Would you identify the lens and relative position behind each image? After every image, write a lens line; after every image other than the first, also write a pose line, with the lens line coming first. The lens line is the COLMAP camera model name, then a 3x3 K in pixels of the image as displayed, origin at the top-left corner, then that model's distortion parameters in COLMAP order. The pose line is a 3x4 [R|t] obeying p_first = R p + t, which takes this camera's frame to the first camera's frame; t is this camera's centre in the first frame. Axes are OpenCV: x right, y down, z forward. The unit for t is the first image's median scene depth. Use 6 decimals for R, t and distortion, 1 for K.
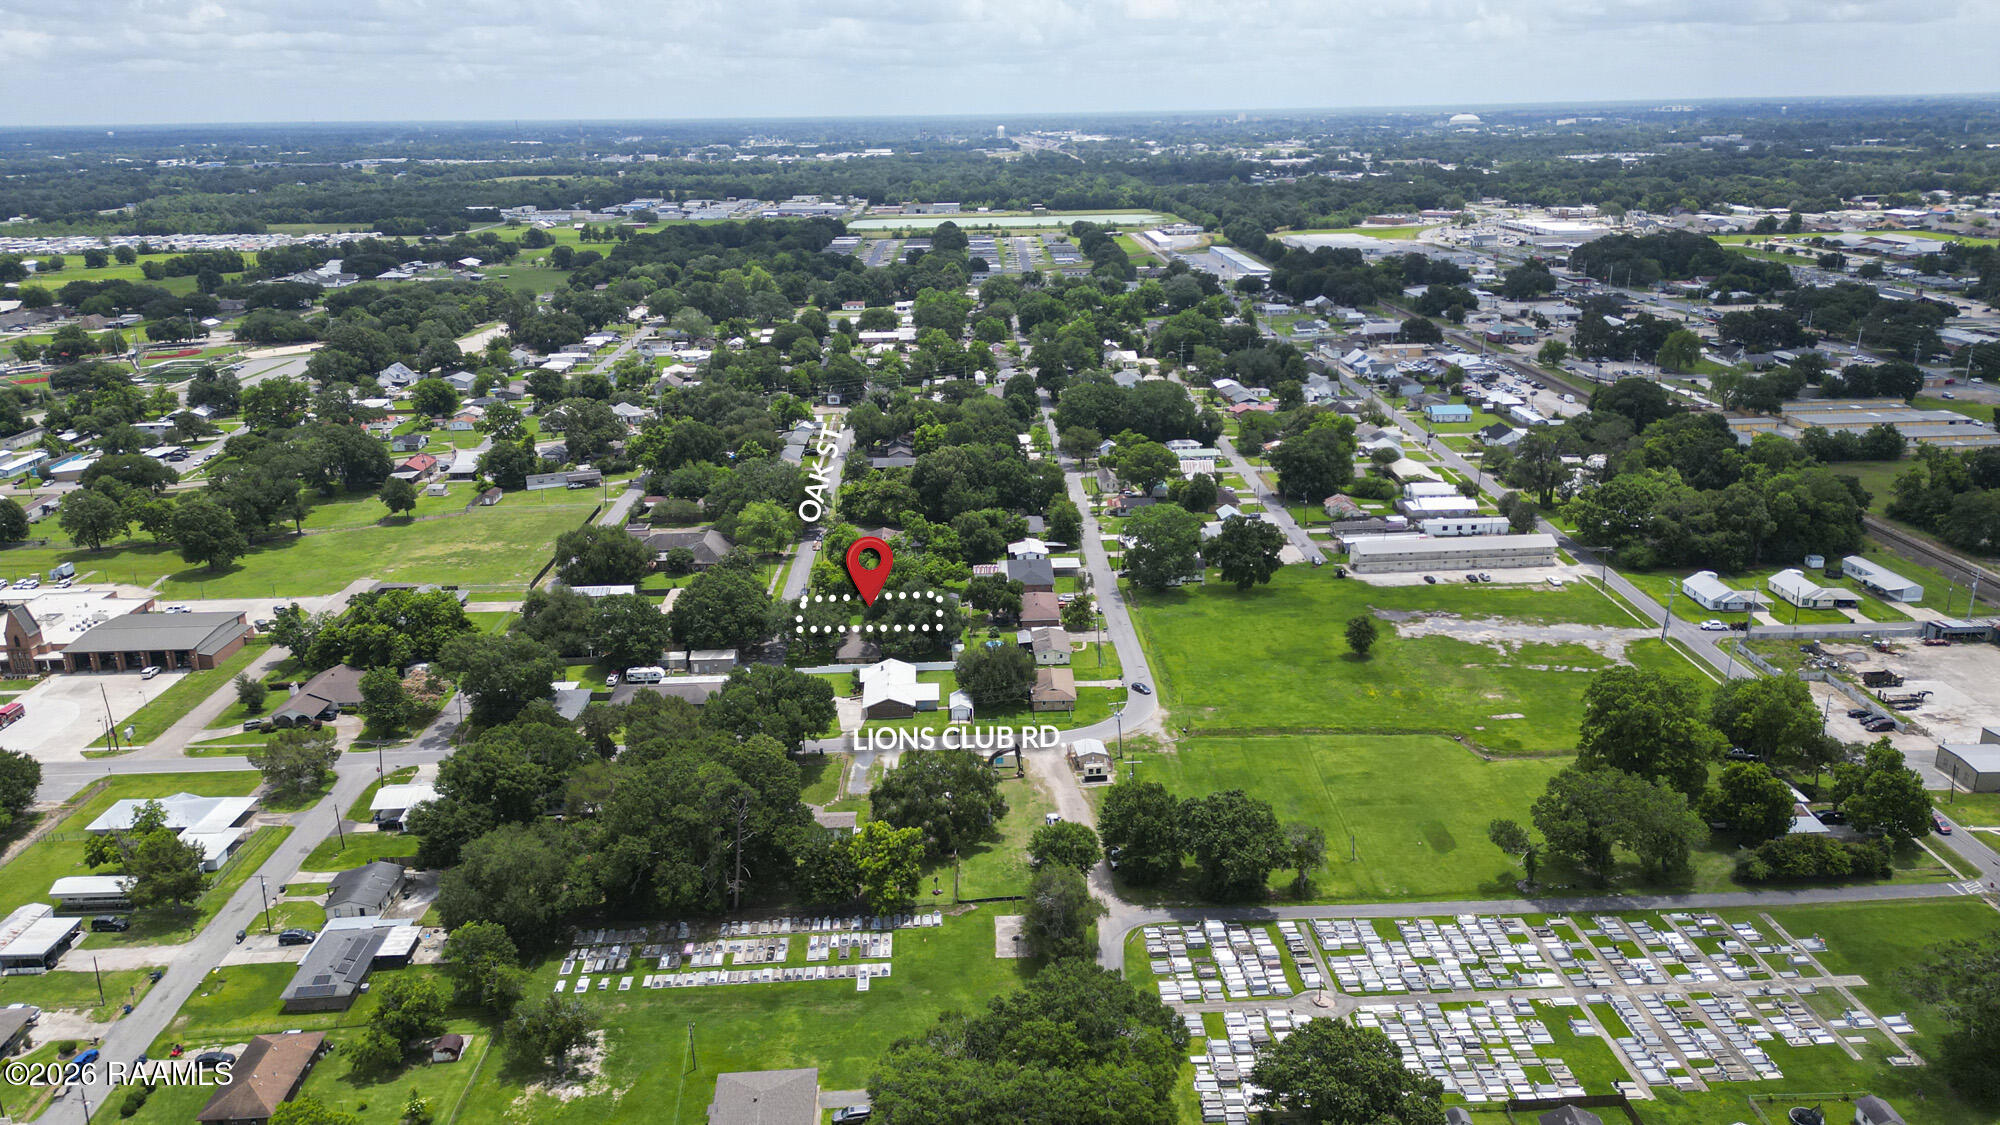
lens RADIAL K [[1392.1, 0, 1000.0], [0, 1392.1, 562.5], [0, 0, 1]] dist [0.084824, -0.085475]
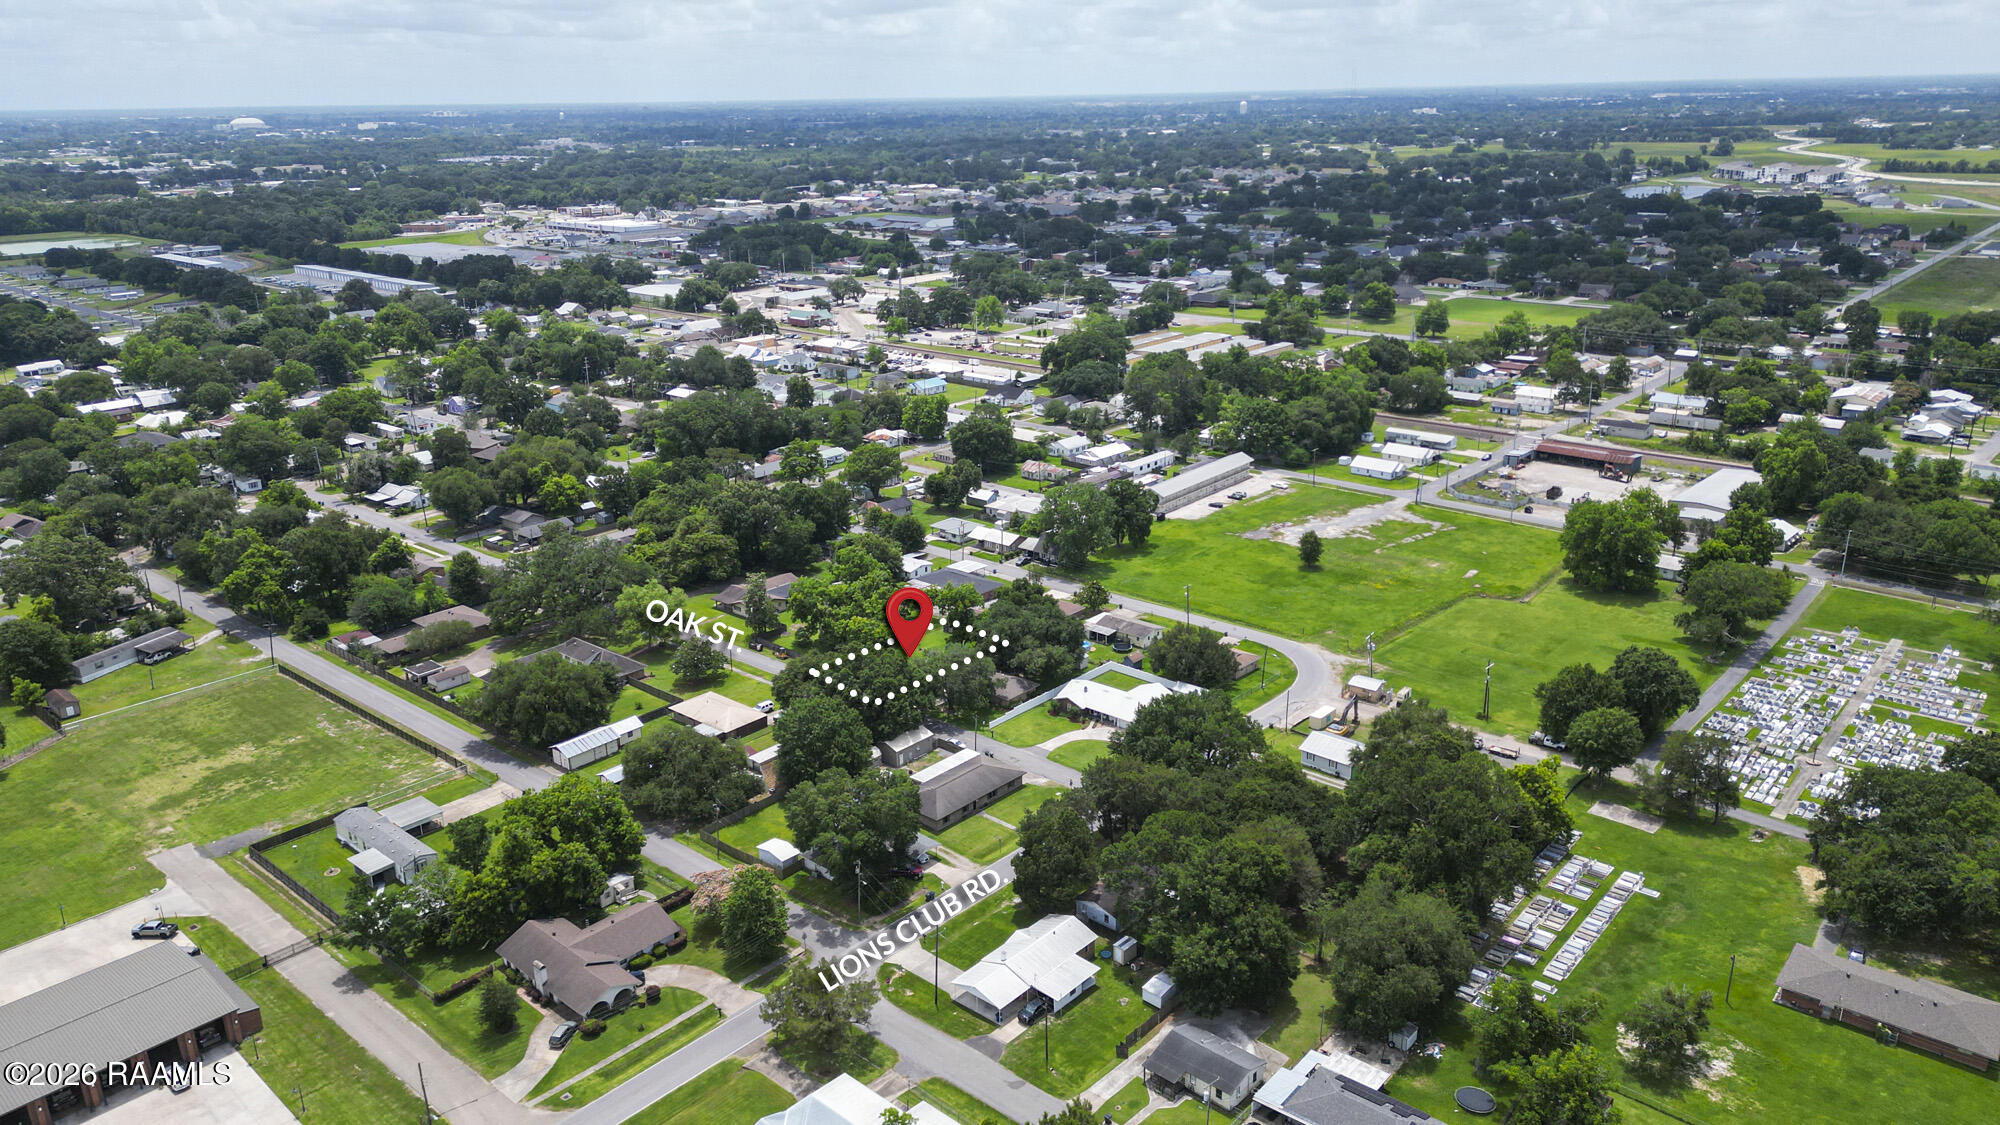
lens RADIAL K [[1392.1, 0, 1000.0], [0, 1392.1, 562.5], [0, 0, 1]] dist [0.084824, -0.085475]
pose [[0.690795, -0.227147, 0.686445, -0.701391], [0.229369, 0.969181, 0.089882, -0.097969], [-0.685706, 0.095359, 0.721605, 0.329840]]
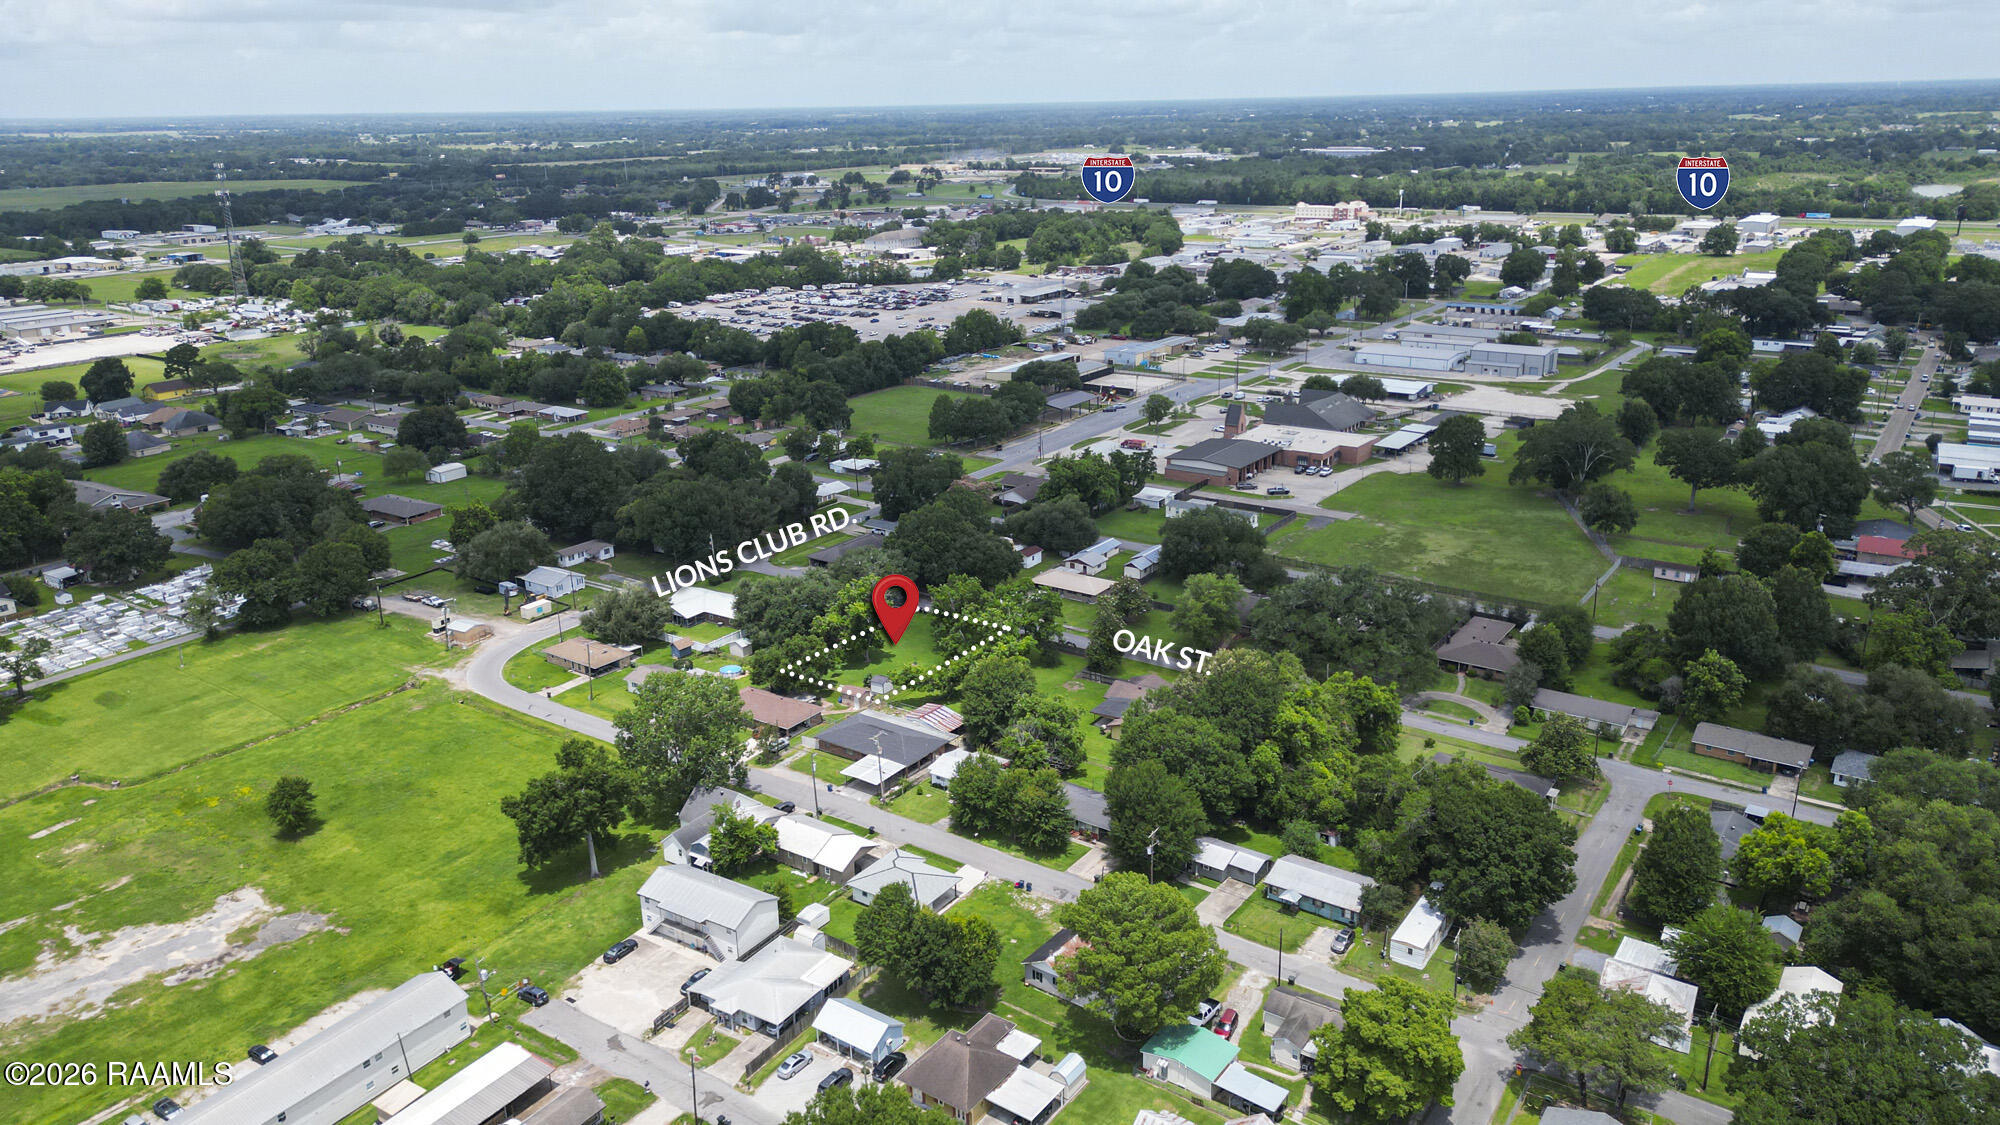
lens RADIAL K [[1392.1, 0, 1000.0], [0, 1392.1, 562.5], [0, 0, 1]] dist [0.084824, -0.085475]
pose [[-0.600889, 0.278459, -0.749262, 0.523342], [-0.214133, 0.847022, 0.486520, -0.452935], [0.770117, 0.452786, -0.449339, 1.488187]]
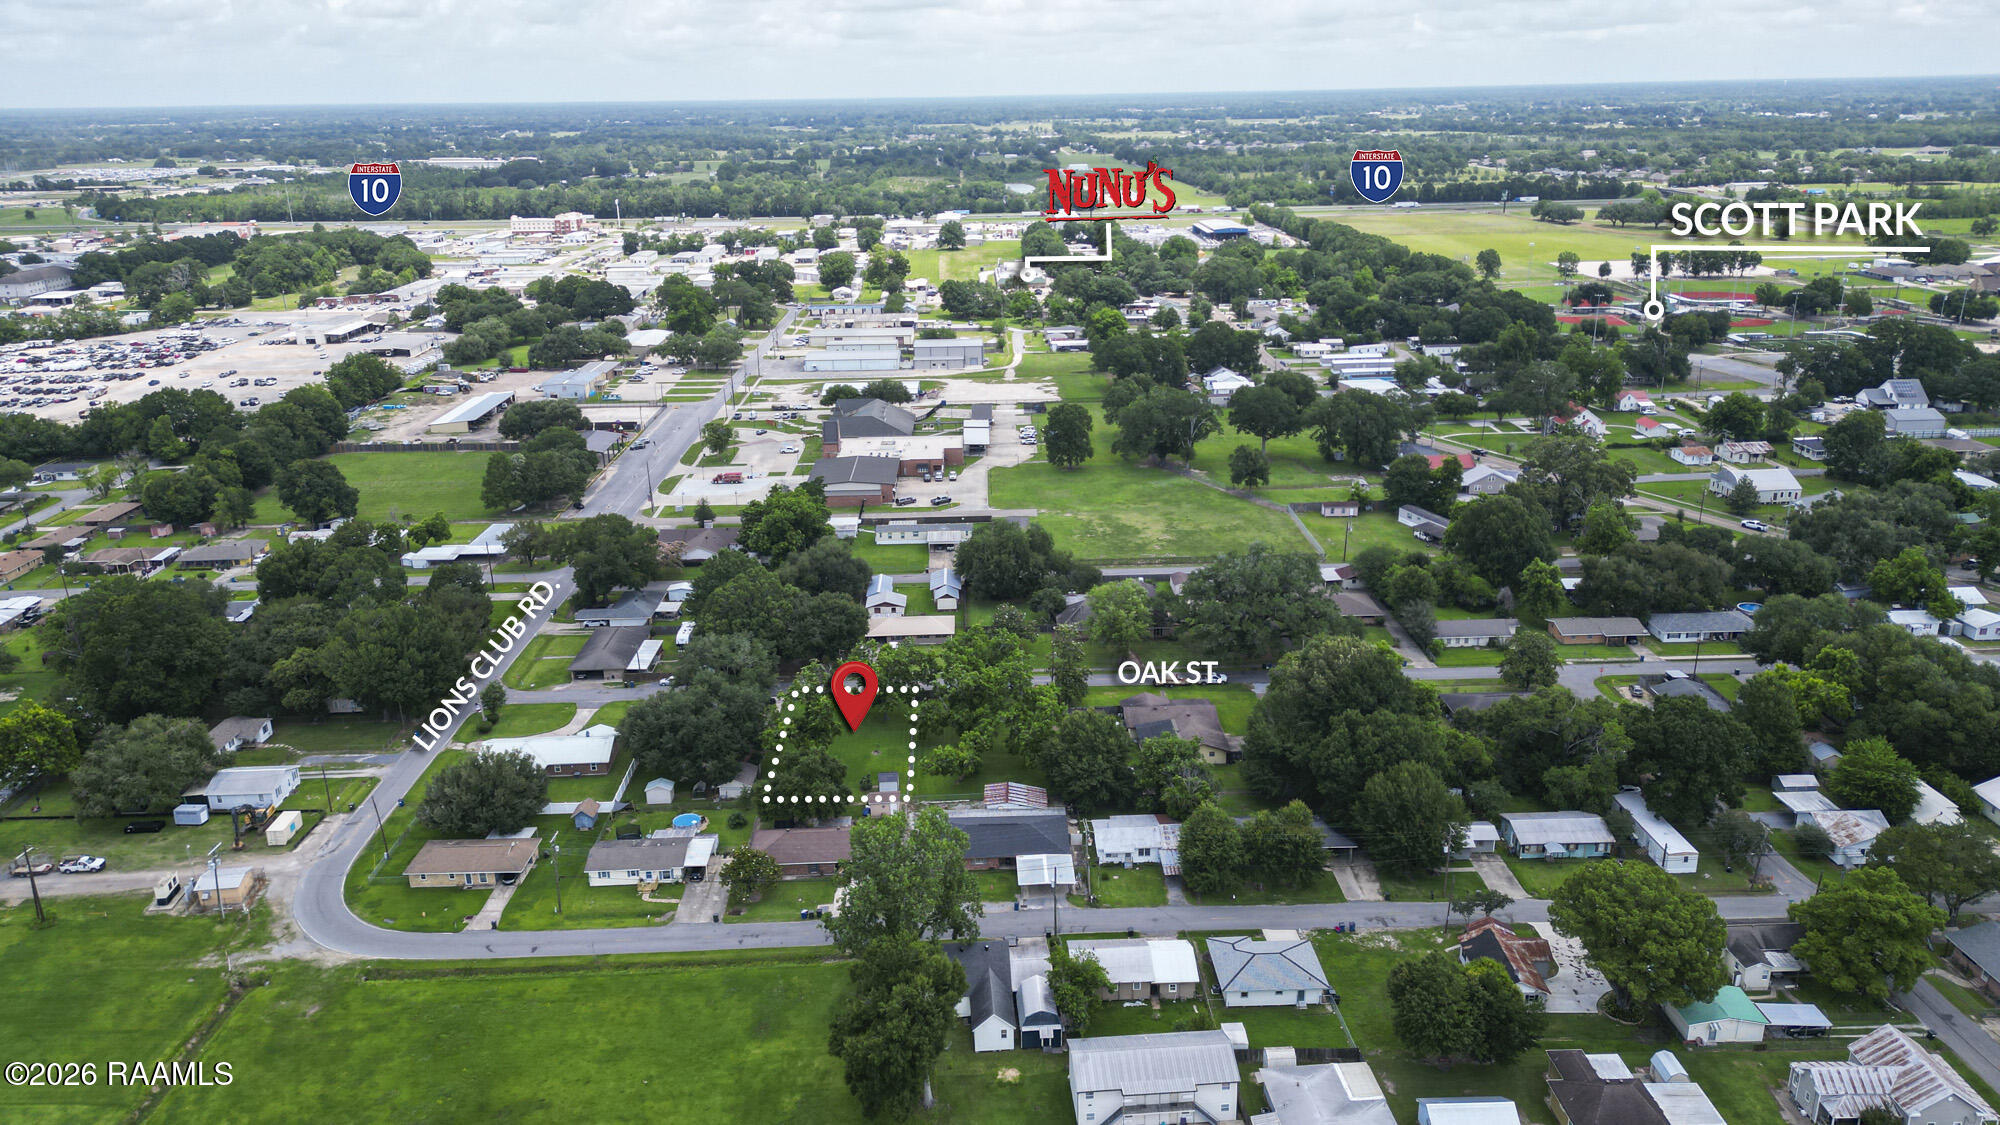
lens RADIAL K [[1392.1, 0, 1000.0], [0, 1392.1, 562.5], [0, 0, 1]] dist [0.084824, -0.085475]
pose [[-0.004001, 0.335879, -0.941897, 0.594013], [-0.287216, 0.901831, 0.322812, -0.317409], [0.957857, 0.271820, 0.092861, 1.049537]]
